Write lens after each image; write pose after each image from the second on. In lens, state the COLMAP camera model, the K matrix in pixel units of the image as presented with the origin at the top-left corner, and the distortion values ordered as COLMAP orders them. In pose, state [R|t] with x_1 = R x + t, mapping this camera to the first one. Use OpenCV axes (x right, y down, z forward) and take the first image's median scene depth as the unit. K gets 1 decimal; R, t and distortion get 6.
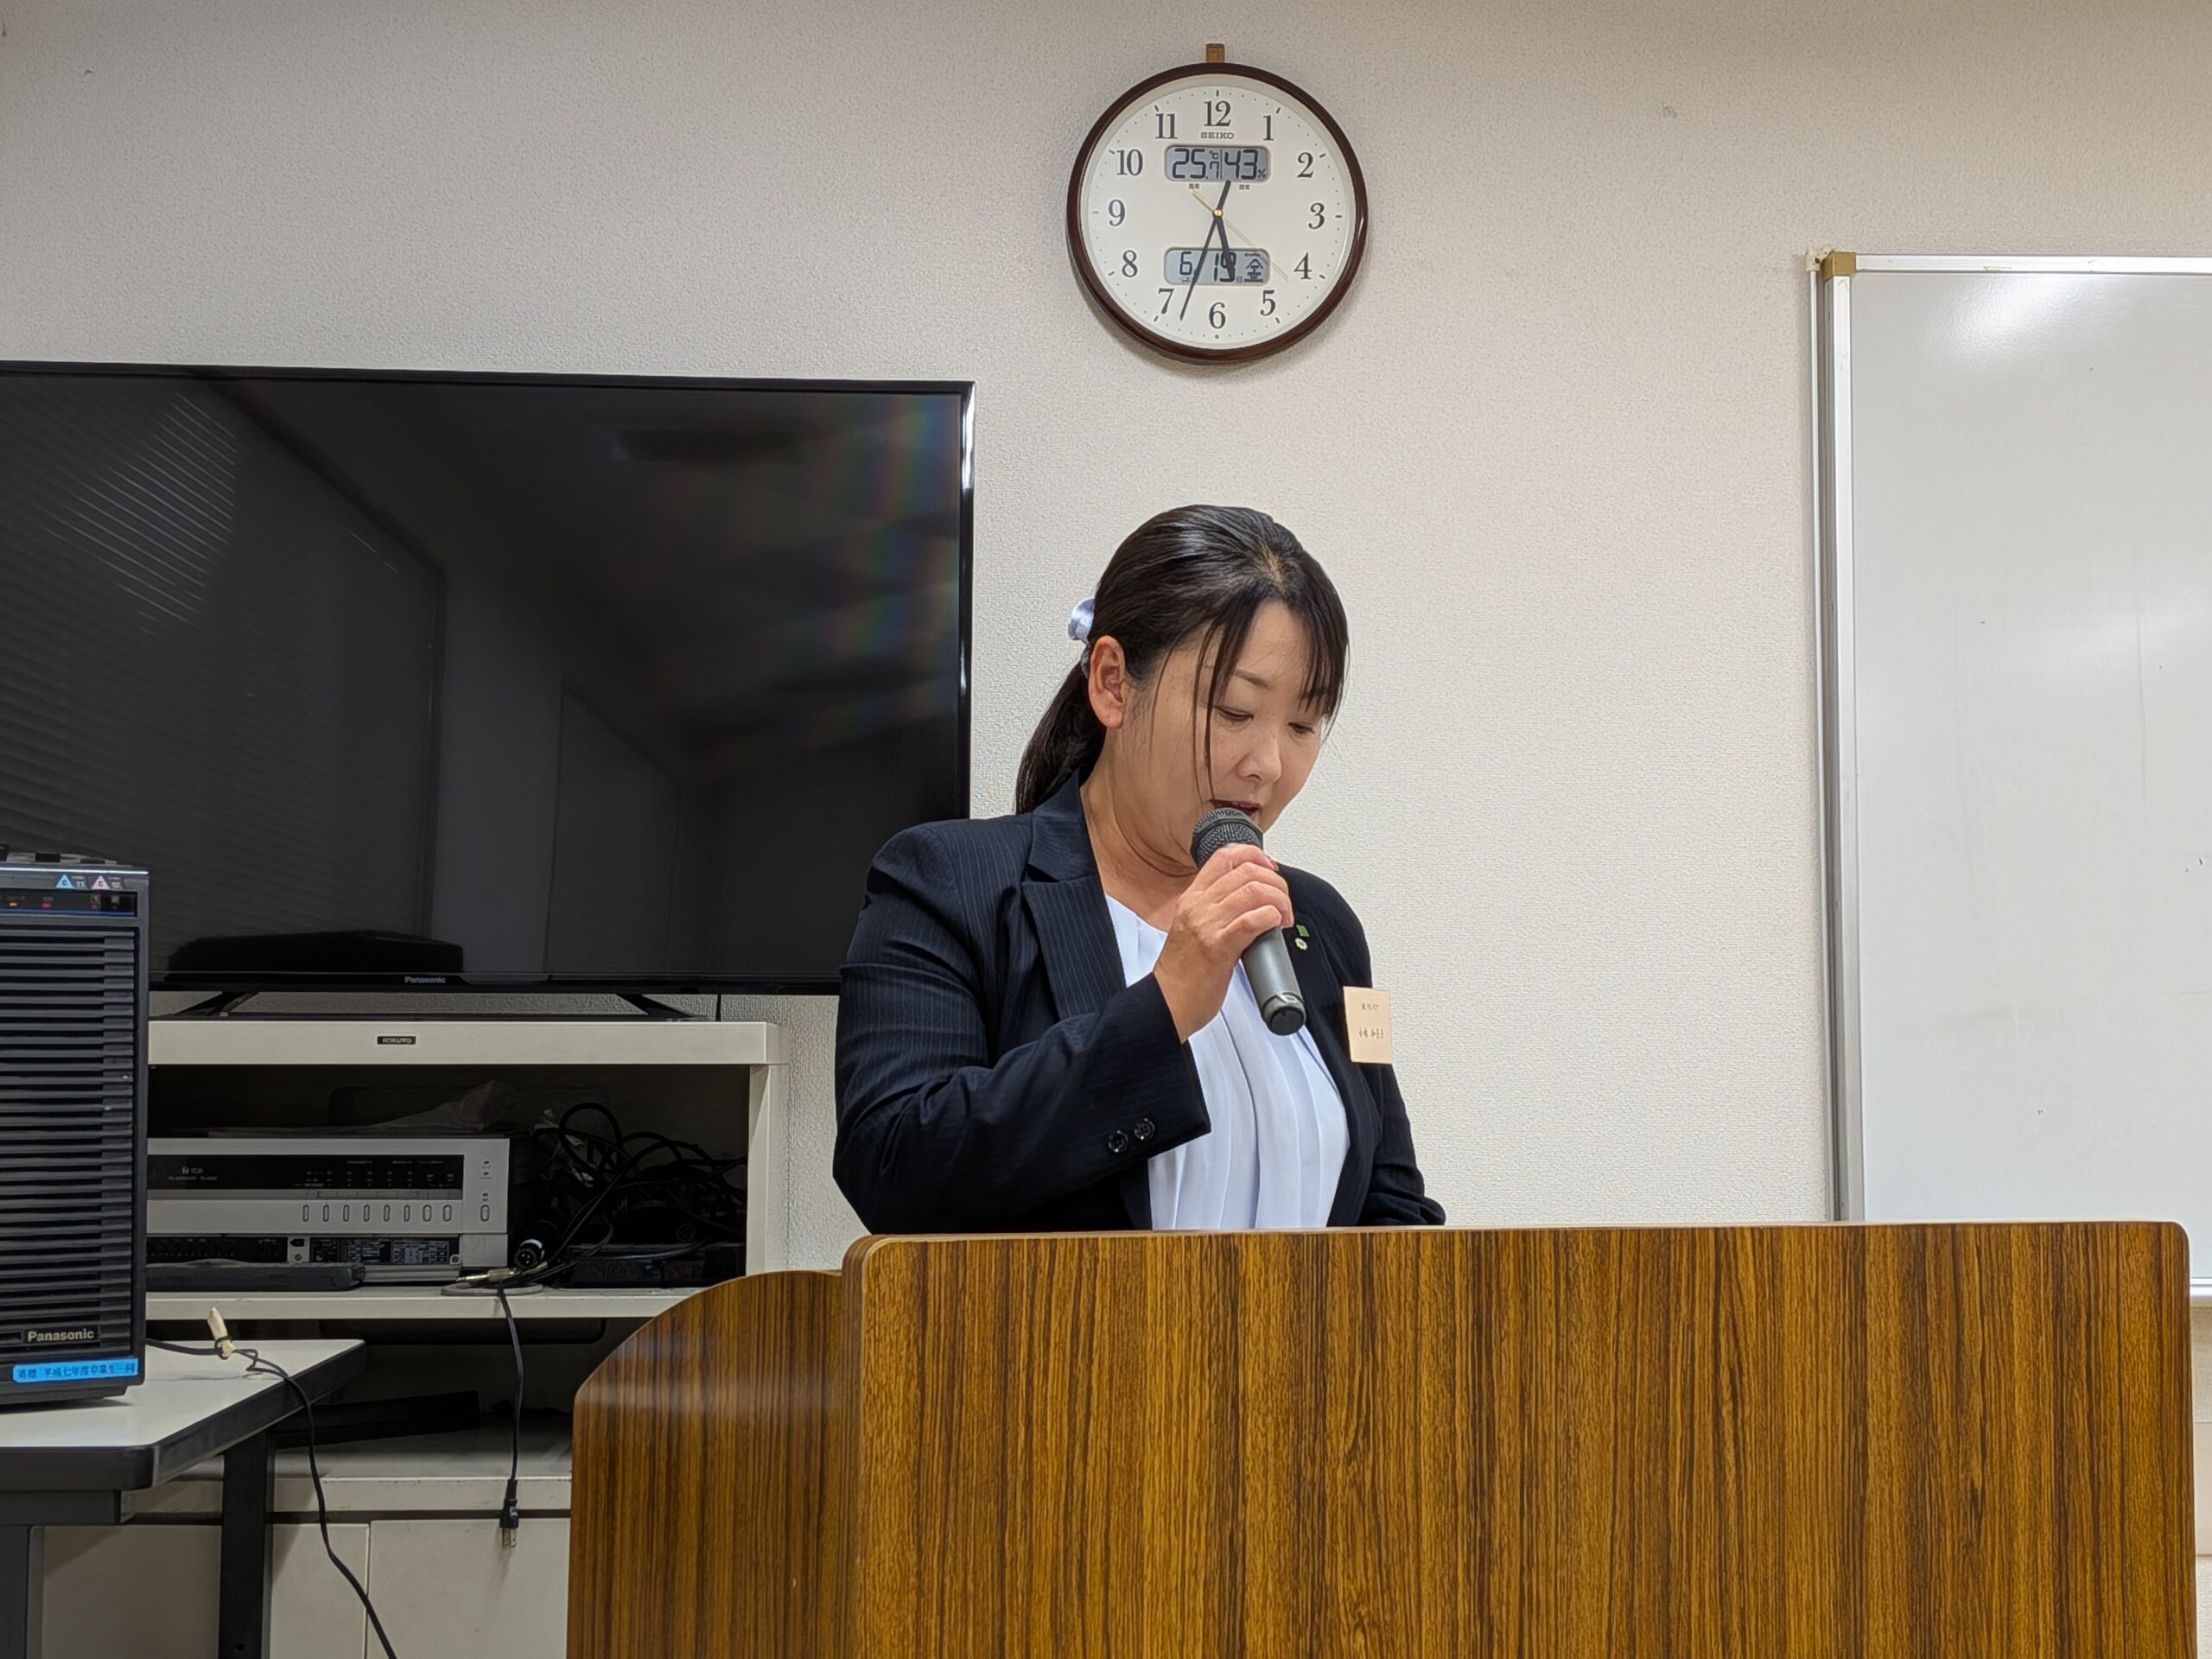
lens RADIAL K [[3072.8, 0, 1108.7], [0, 3072.8, 808.9], [0, 0, 1]] dist [0.128288, -0.287158]
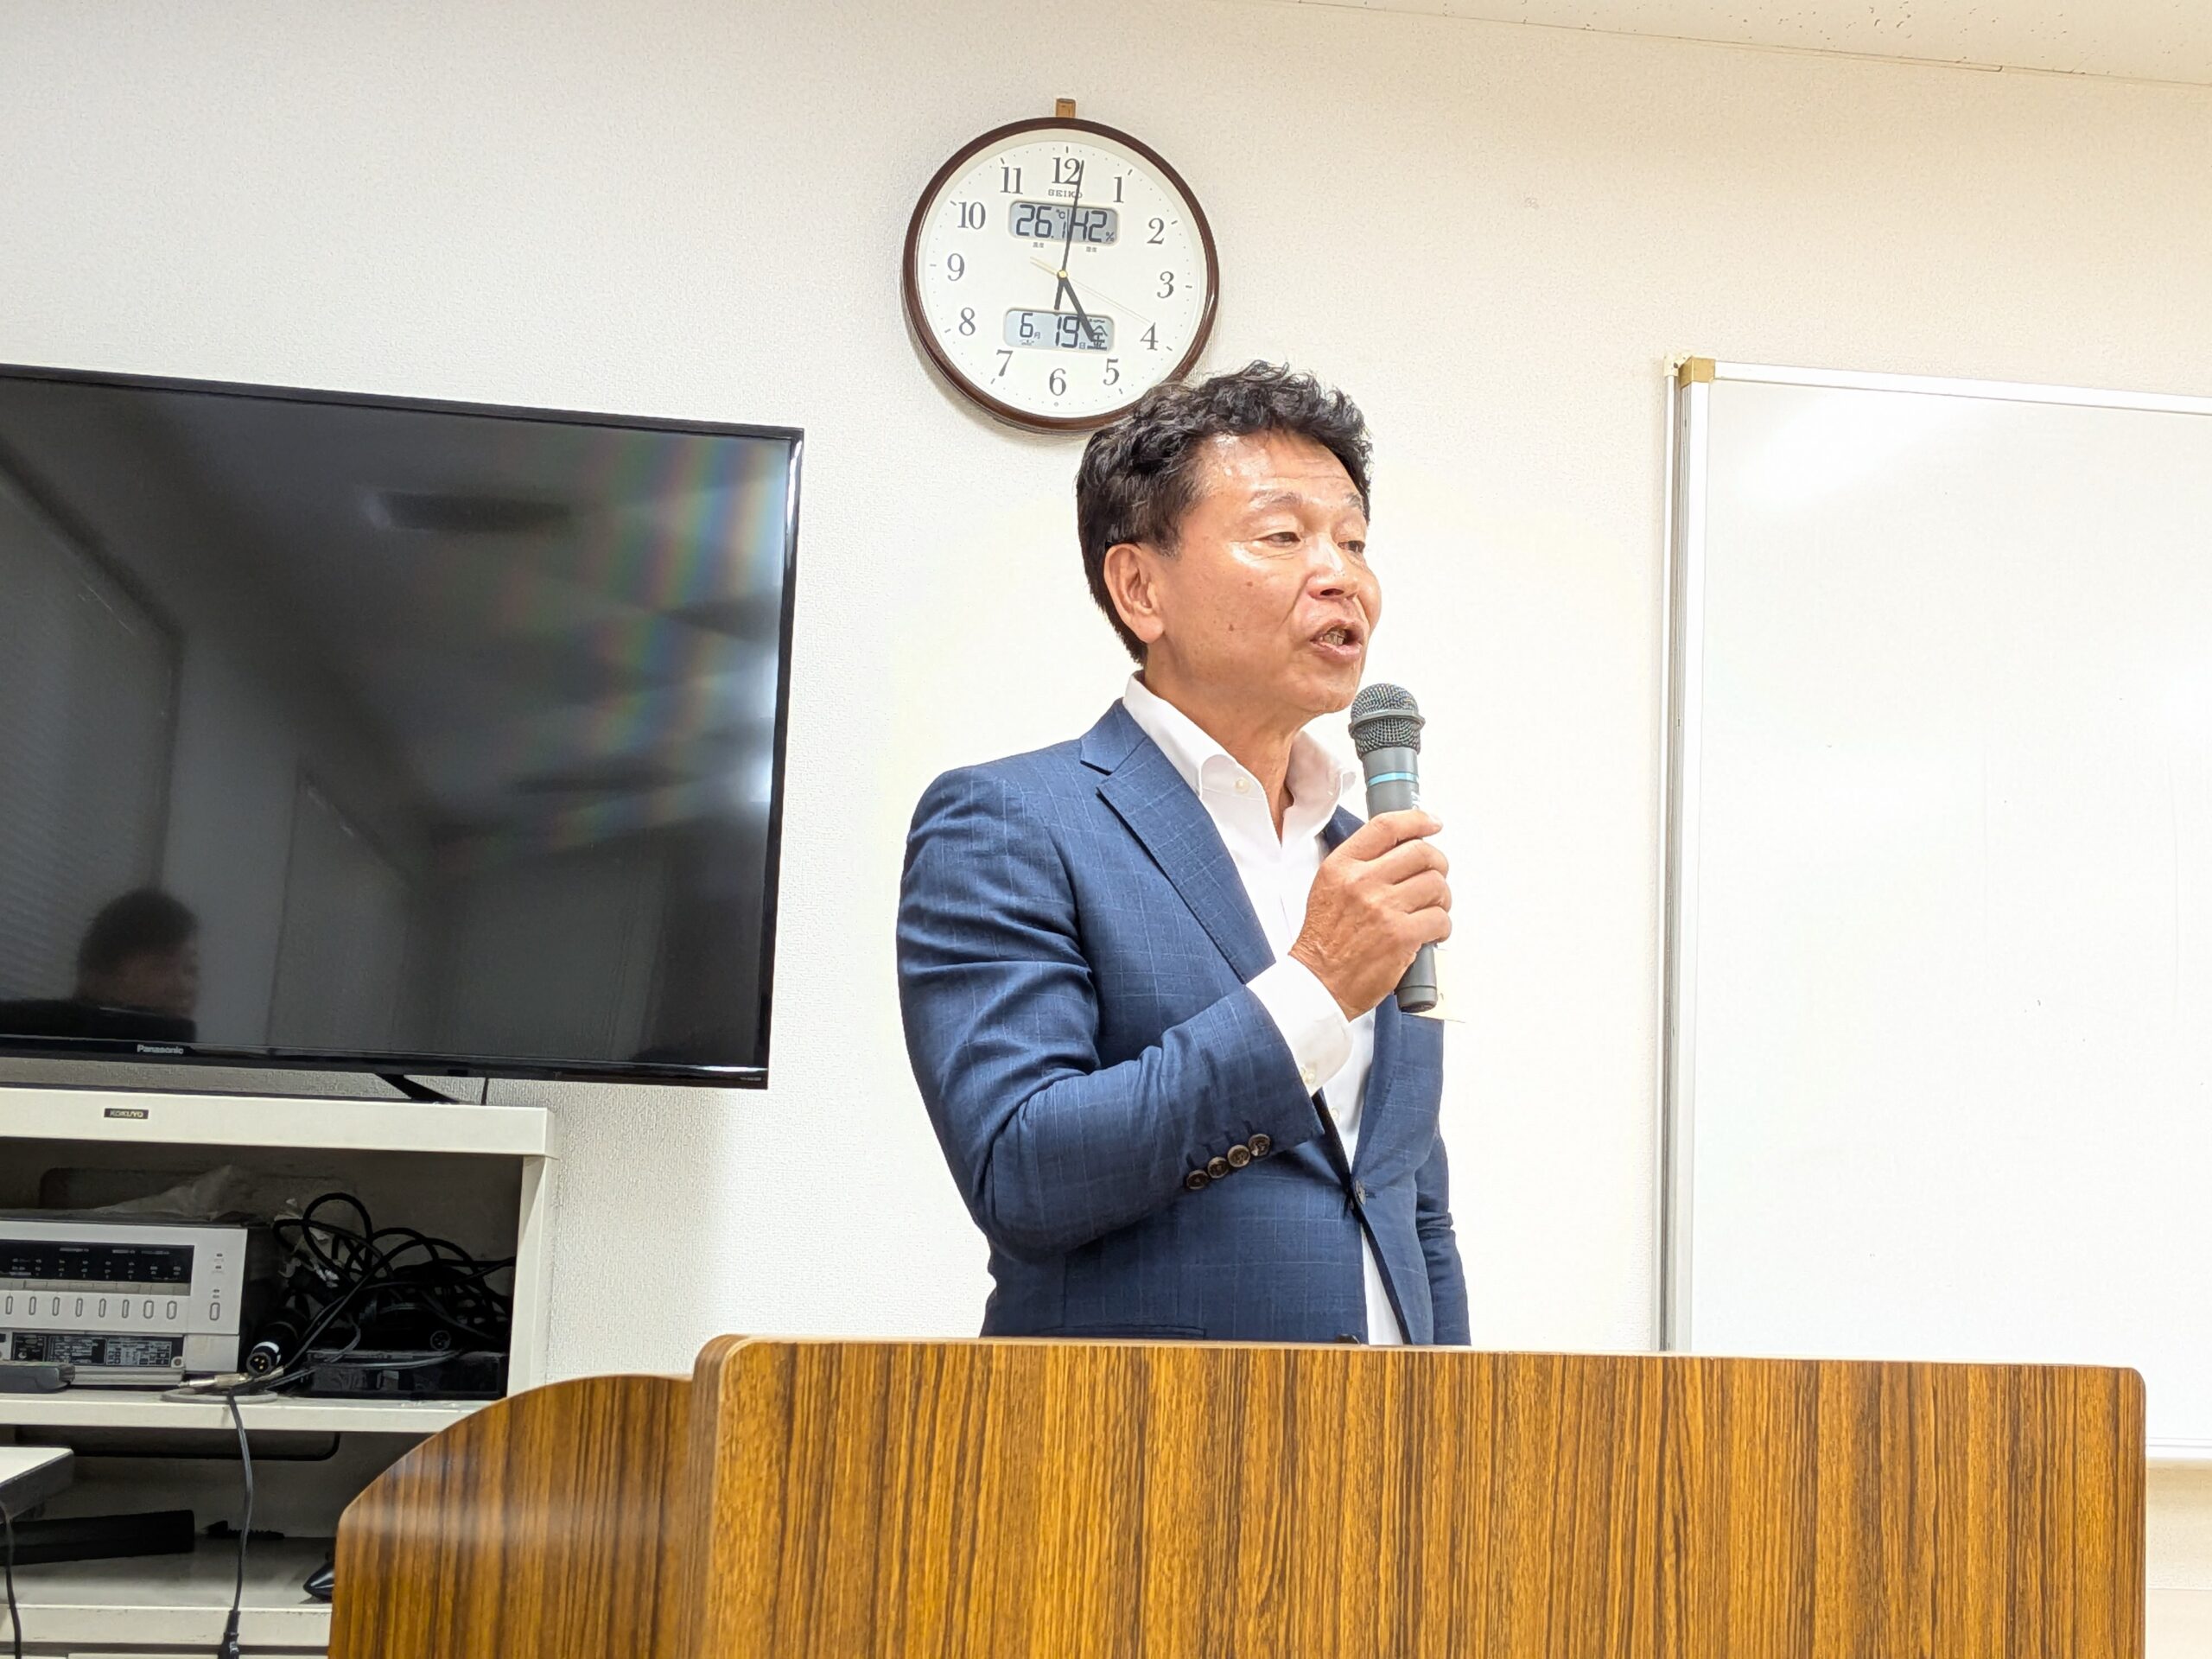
lens RADIAL K [[3095.3, 0, 1154.0], [0, 3095.3, 833.3], [0, 0, 1]] dist [0.129537, -0.285485]
pose [[0.994297, 0.046079, 0.096174, -0.042973], [-0.042809, 0.998442, -0.035796, 0.022871], [-0.097674, 0.031475, 0.994721, 0.113994]]
